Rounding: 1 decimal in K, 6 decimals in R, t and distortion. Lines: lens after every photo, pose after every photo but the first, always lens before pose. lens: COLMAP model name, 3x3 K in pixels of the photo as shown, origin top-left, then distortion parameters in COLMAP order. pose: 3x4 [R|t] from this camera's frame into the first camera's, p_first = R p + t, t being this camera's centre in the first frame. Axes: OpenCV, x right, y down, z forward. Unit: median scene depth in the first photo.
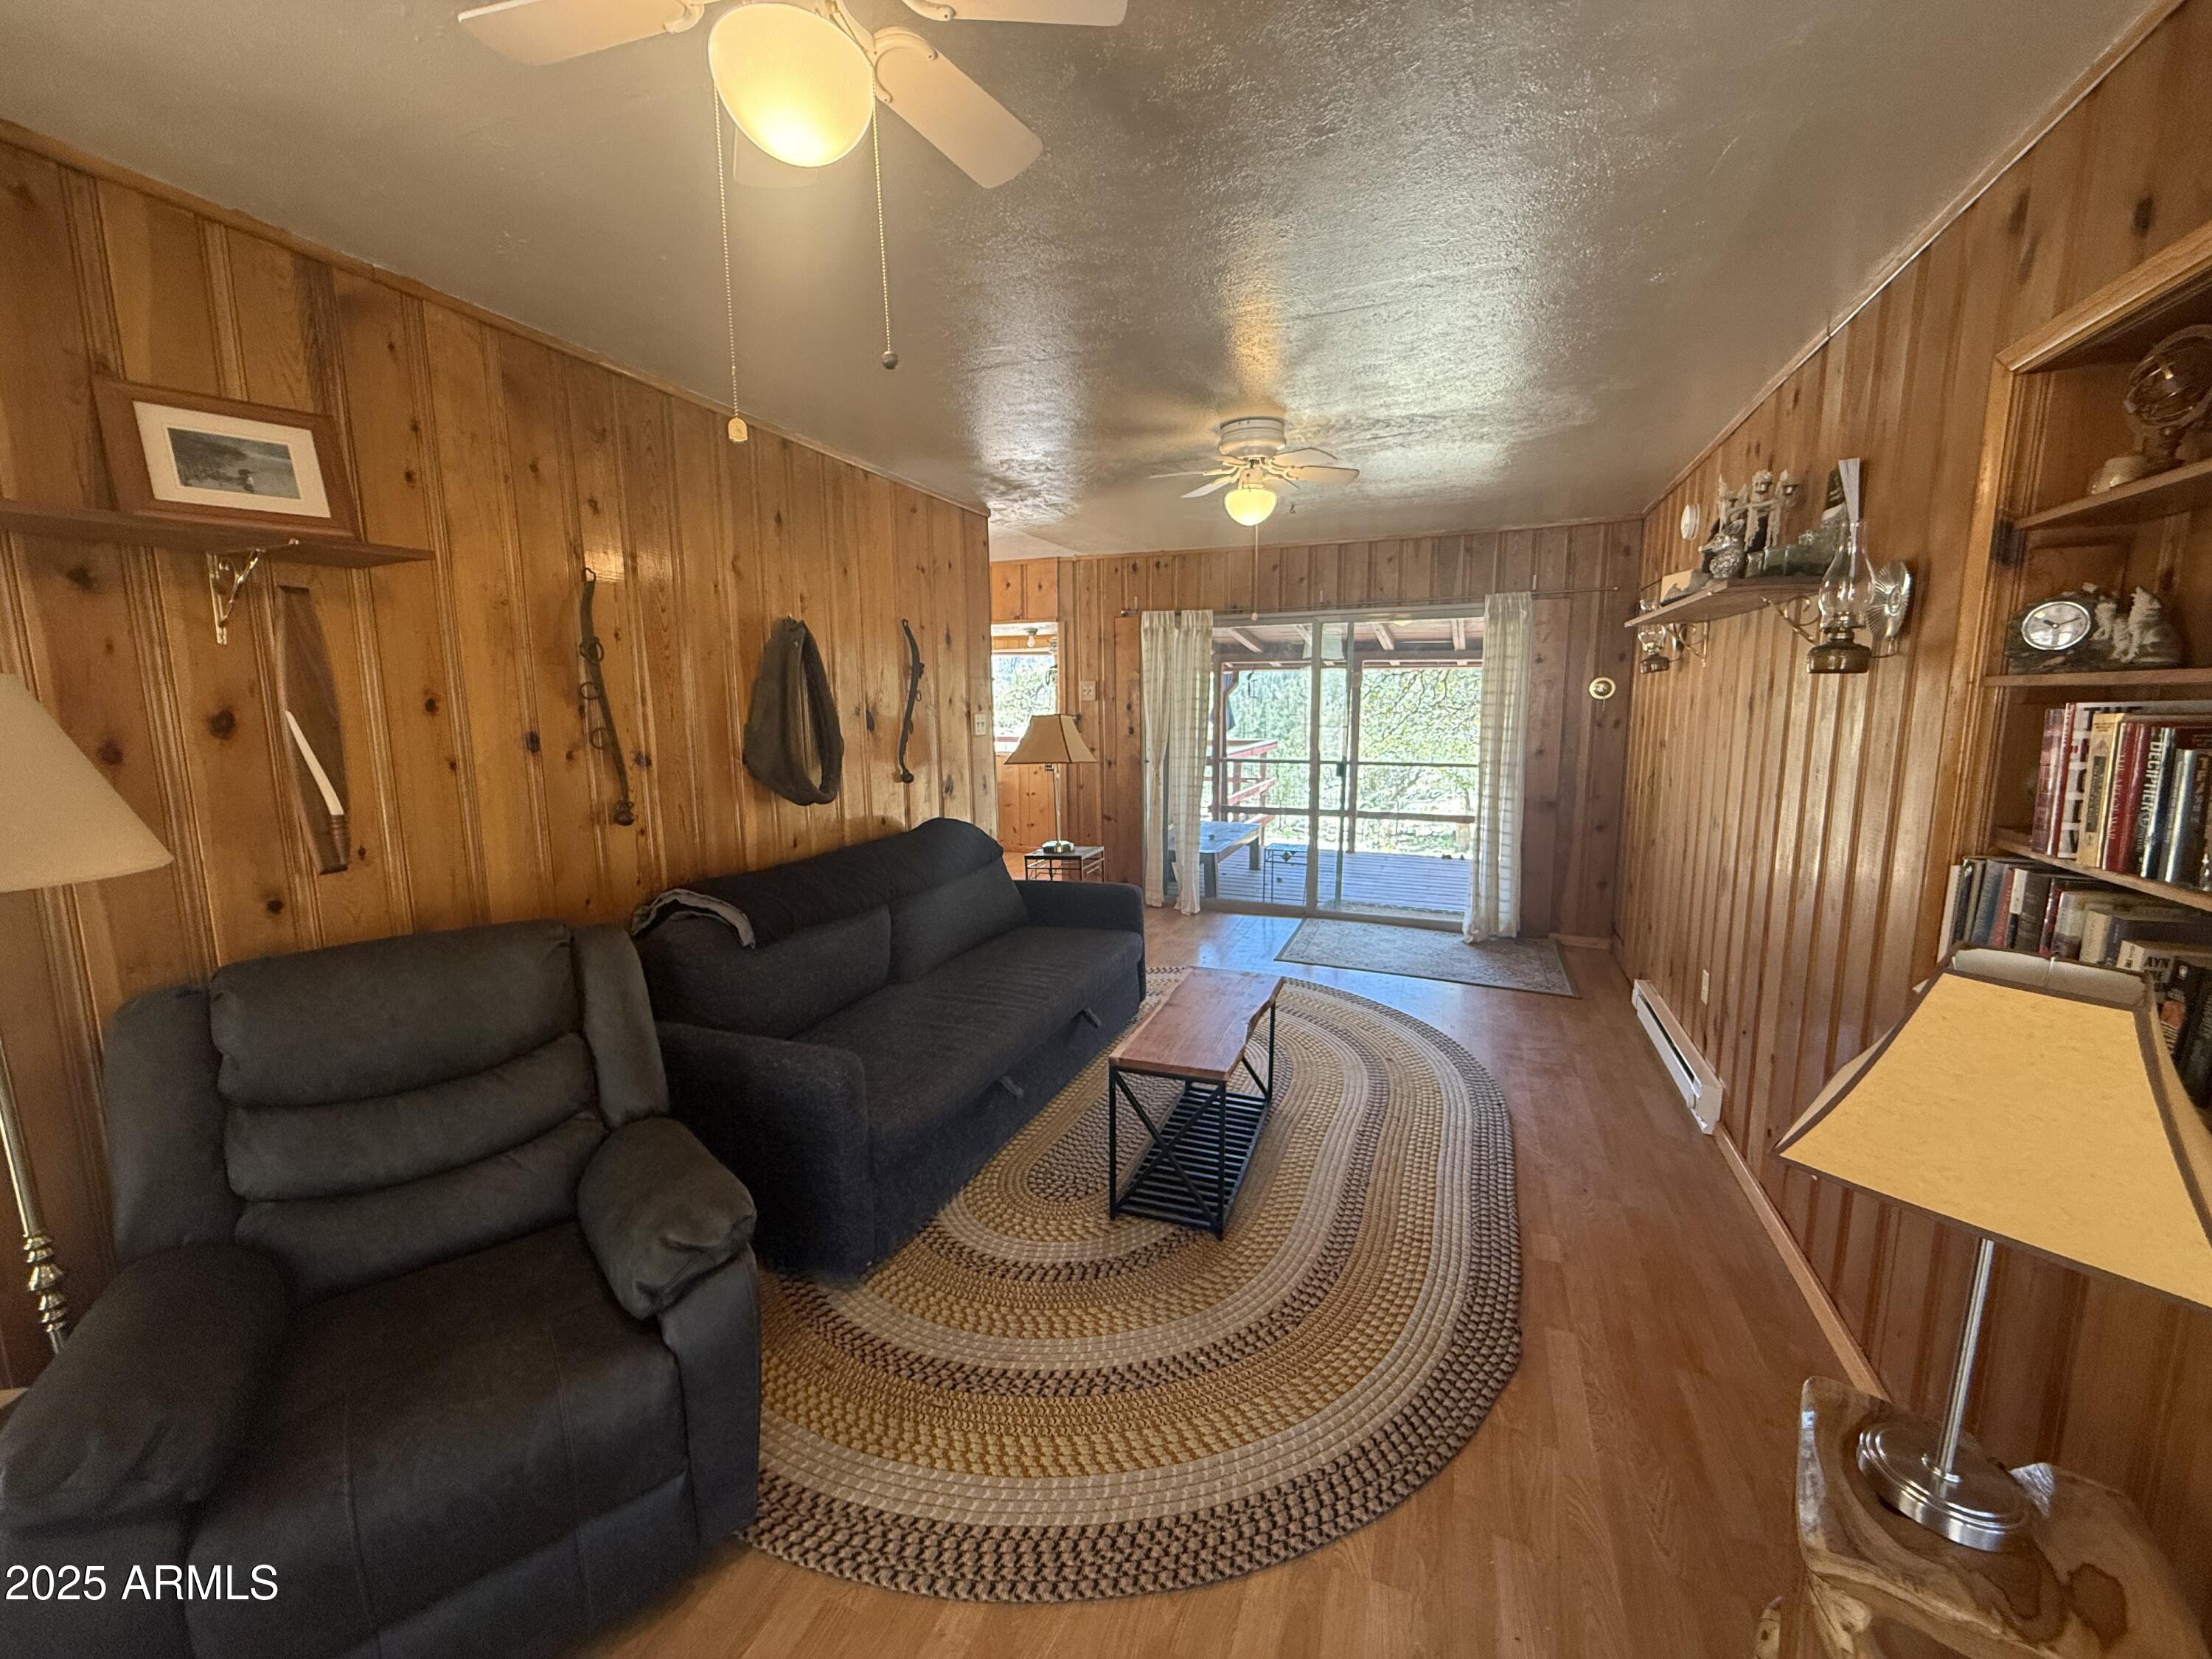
lens RADIAL K [[880.9, 0, 1114.0], [0, 880.9, 819.4], [0, 0, 1]] dist [0.001050, -0.000012]
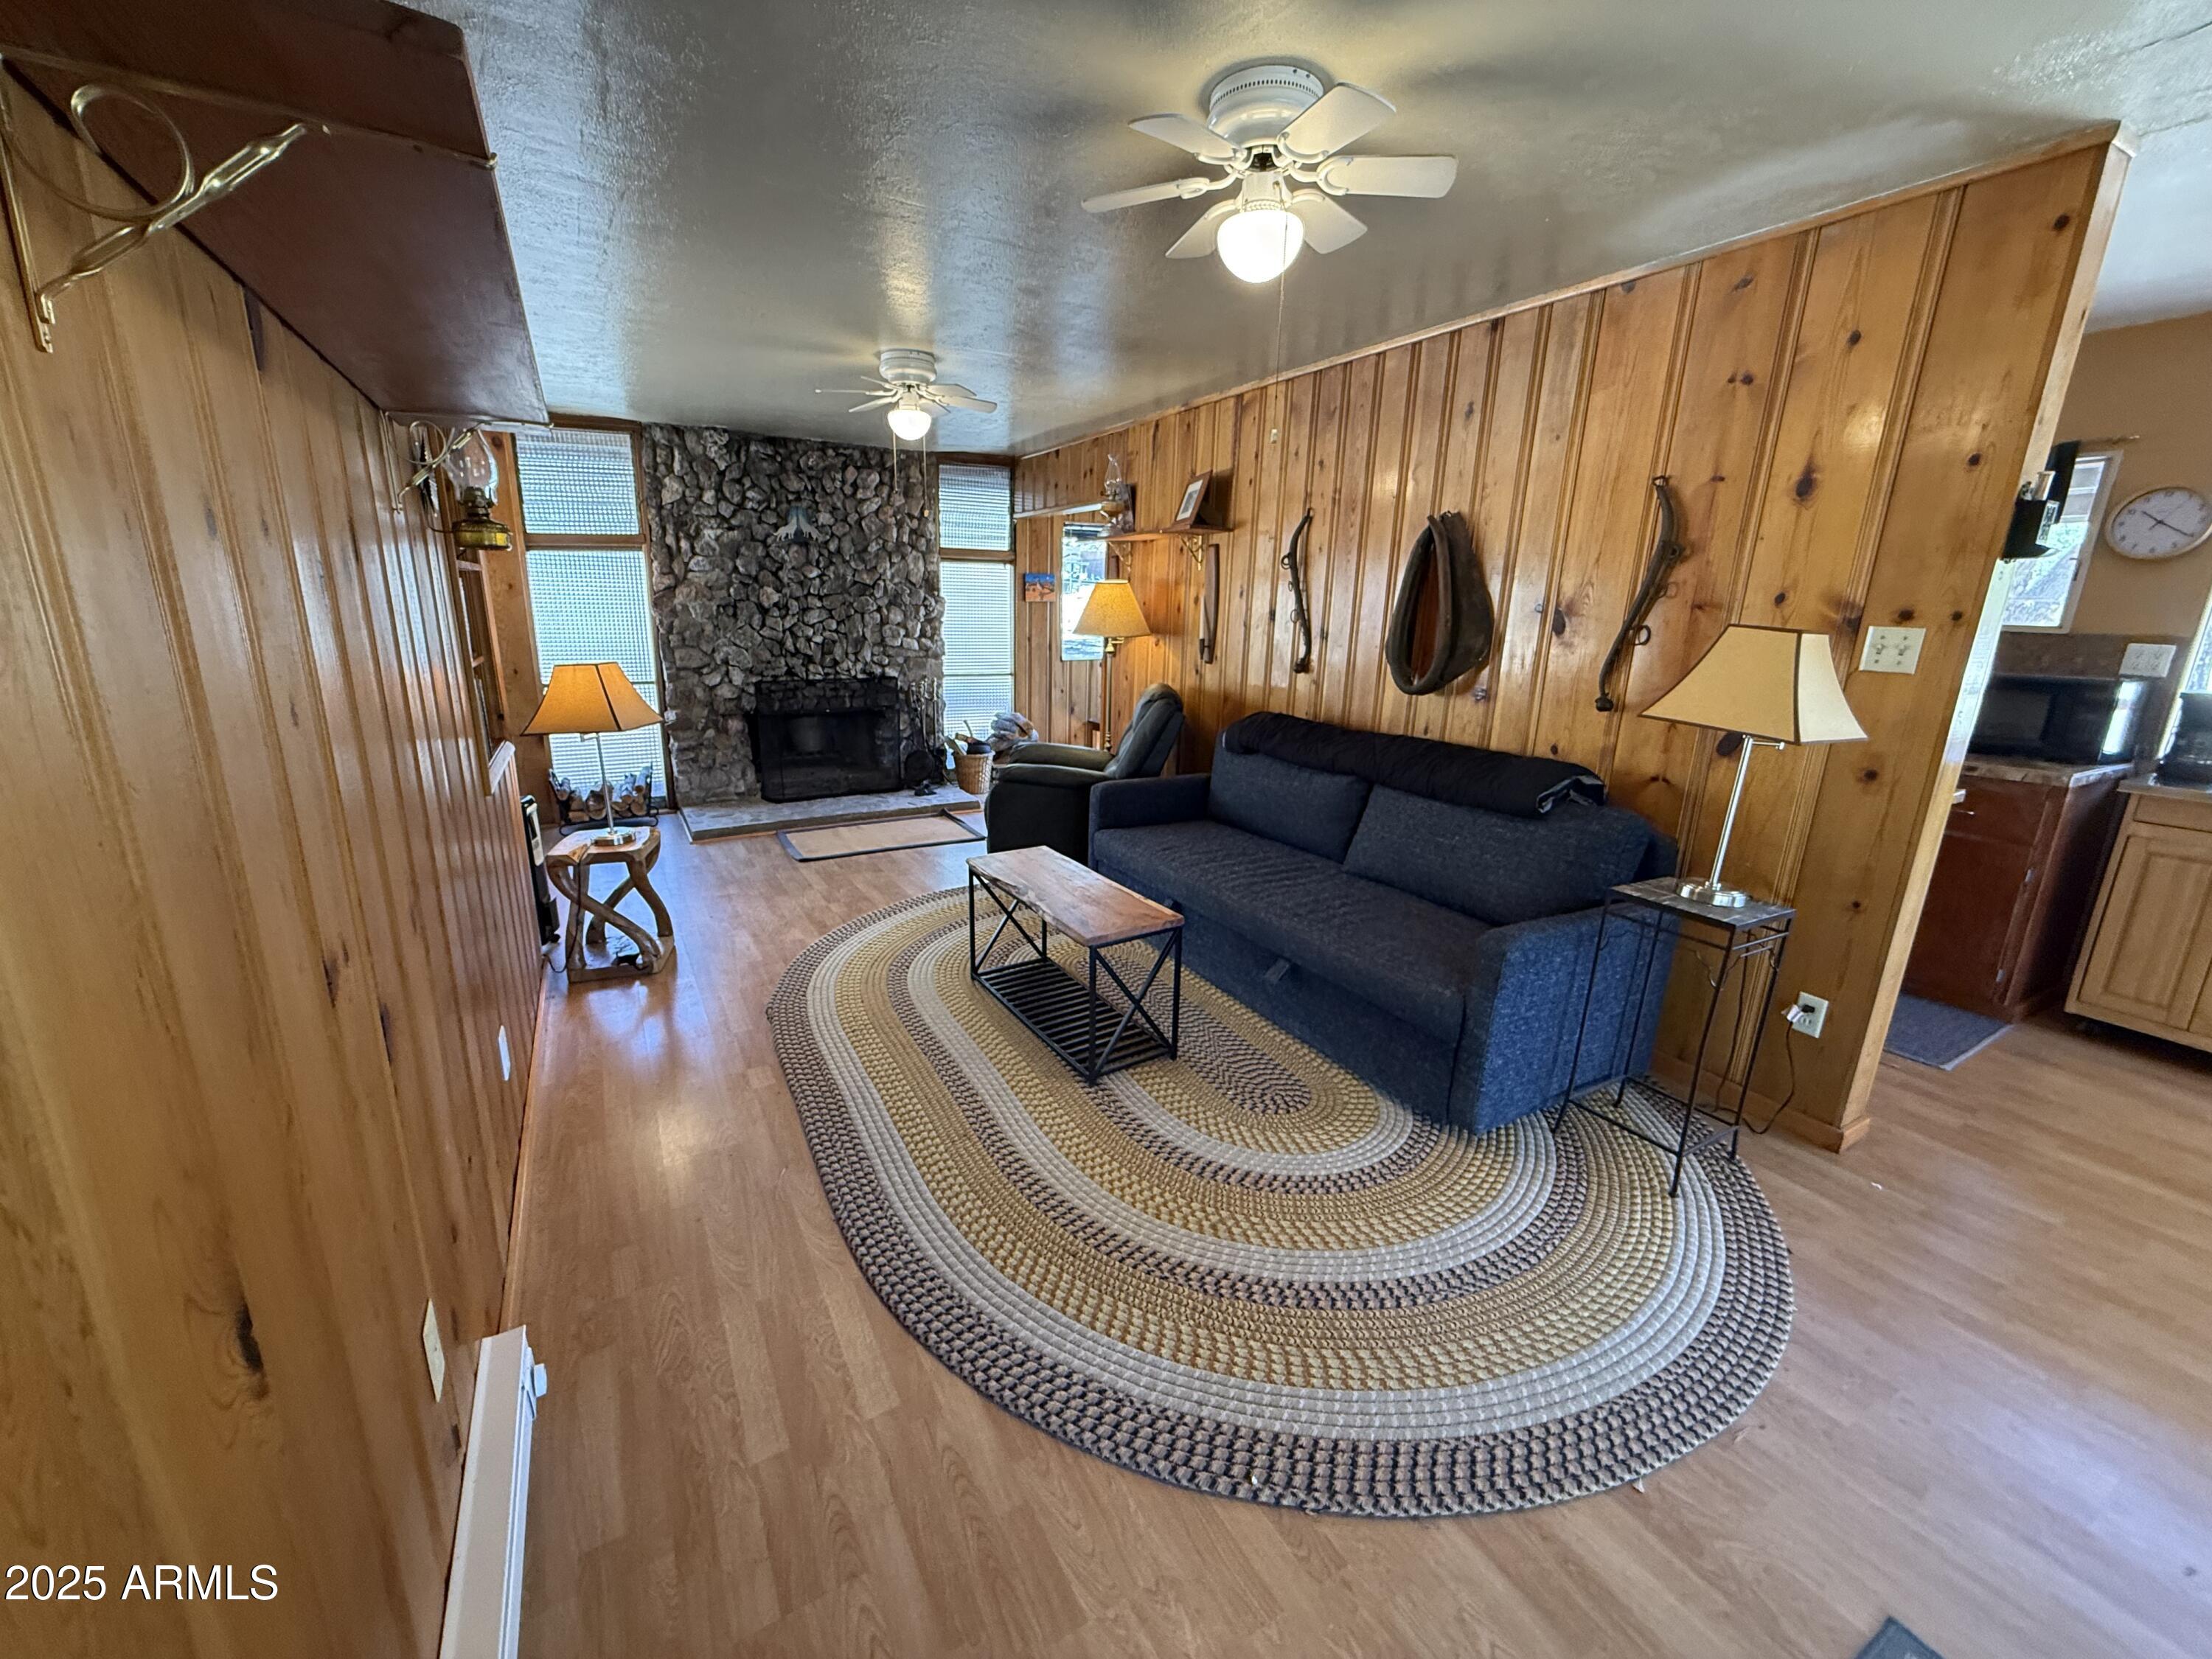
lens RADIAL K [[880.9, 0, 1103.5], [0, 880.9, 831.9], [0, 0, 1]] dist [0.001050, -0.000012]
pose [[-0.628013, 0.191670, -0.754230, 0.700483], [-0.122640, 0.932707, 0.339142, -0.169696], [0.768479, 0.305484, -0.562246, 1.306656]]
